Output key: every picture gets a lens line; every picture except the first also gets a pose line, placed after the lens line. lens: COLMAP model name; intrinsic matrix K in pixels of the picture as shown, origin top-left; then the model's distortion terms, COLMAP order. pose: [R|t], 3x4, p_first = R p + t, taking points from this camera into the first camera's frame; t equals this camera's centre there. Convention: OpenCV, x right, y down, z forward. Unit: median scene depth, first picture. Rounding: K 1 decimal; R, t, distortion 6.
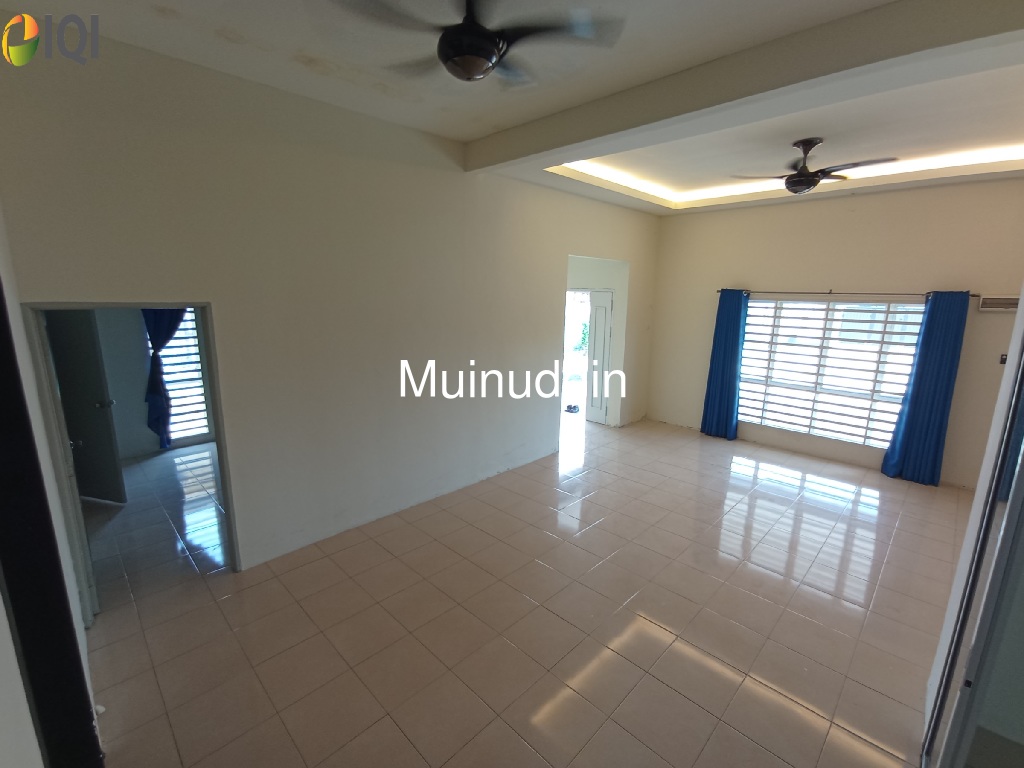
lens RADIAL K [[457.0, 0, 502.7], [0, 457.0, 383.7], [0, 0, 1]] dist [-0.017206, 0.000315]
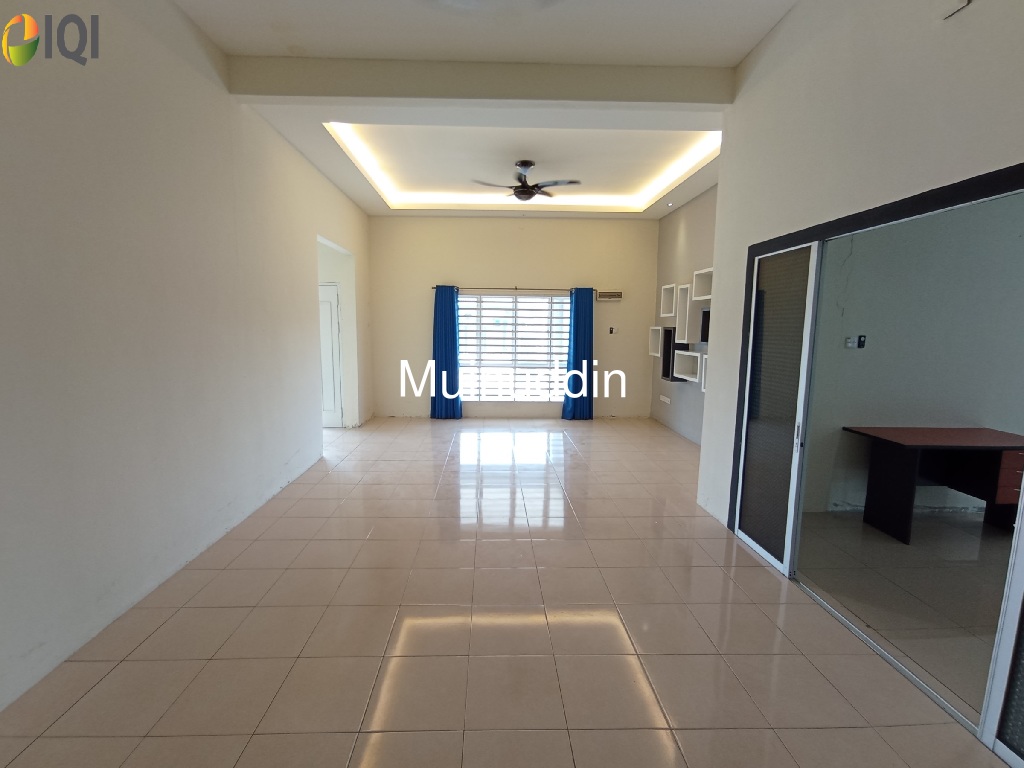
lens RADIAL K [[457.0, 0, 502.7], [0, 457.0, 383.7], [0, 0, 1]] dist [-0.017206, 0.000315]
pose [[0.683934, -0.095906, 0.723212, -0.290915], [0.144175, 0.989539, -0.005122, 0.072896], [-0.715156, 0.107772, 0.690607, 0.156937]]
